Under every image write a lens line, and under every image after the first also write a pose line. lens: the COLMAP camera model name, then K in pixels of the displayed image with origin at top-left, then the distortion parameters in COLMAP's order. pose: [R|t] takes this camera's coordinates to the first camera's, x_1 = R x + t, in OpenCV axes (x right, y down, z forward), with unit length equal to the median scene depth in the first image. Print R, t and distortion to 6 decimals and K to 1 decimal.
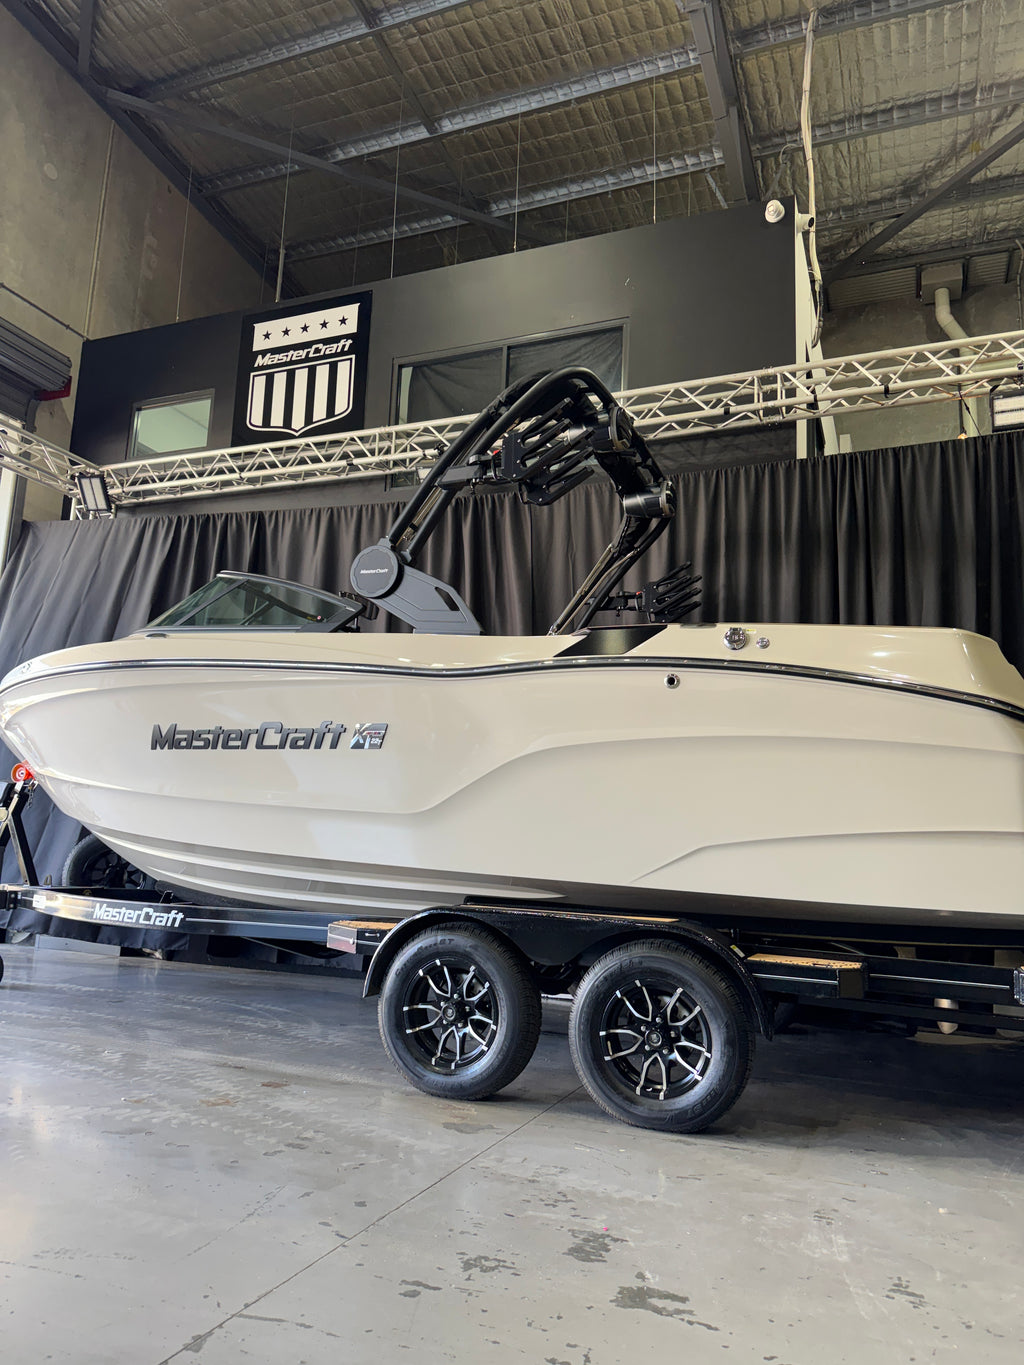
lens RADIAL K [[949.1, 0, 518.6], [0, 949.1, 683.2], [0, 0, 1]] dist [0.179405, -0.381913]
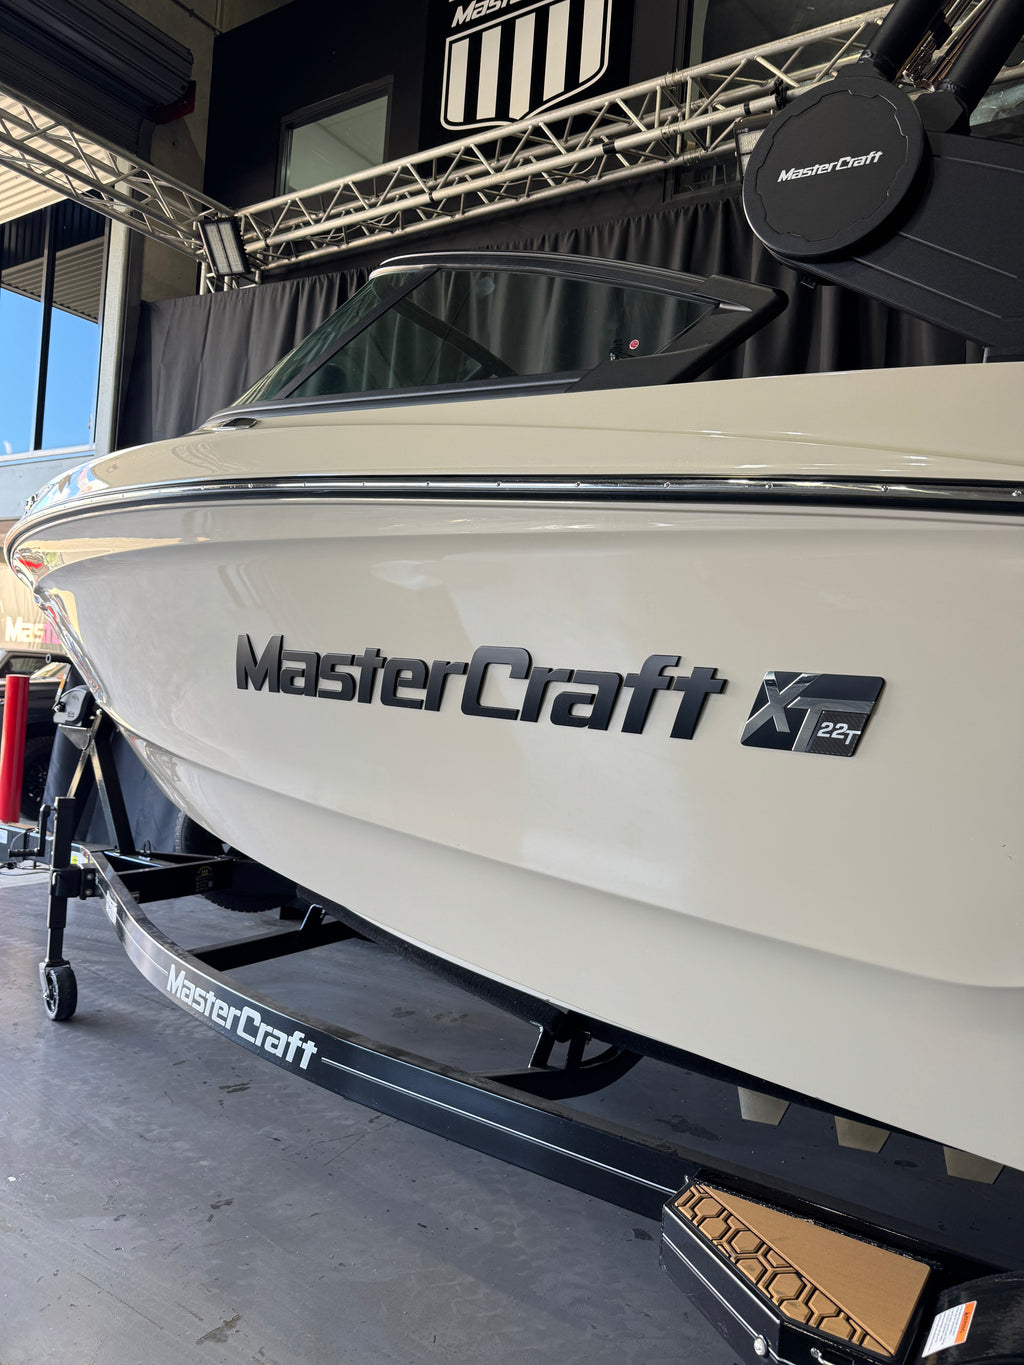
lens RADIAL K [[958.0, 0, 512.0], [0, 958.0, 682.5], [0, 0, 1]] dist [0.122425, -0.198451]
pose [[0.978261, 0.030223, -0.205161, -0.133197], [0.002154, 0.987789, 0.155782, -0.002601], [0.207364, -0.152837, 0.966251, 0.481038]]
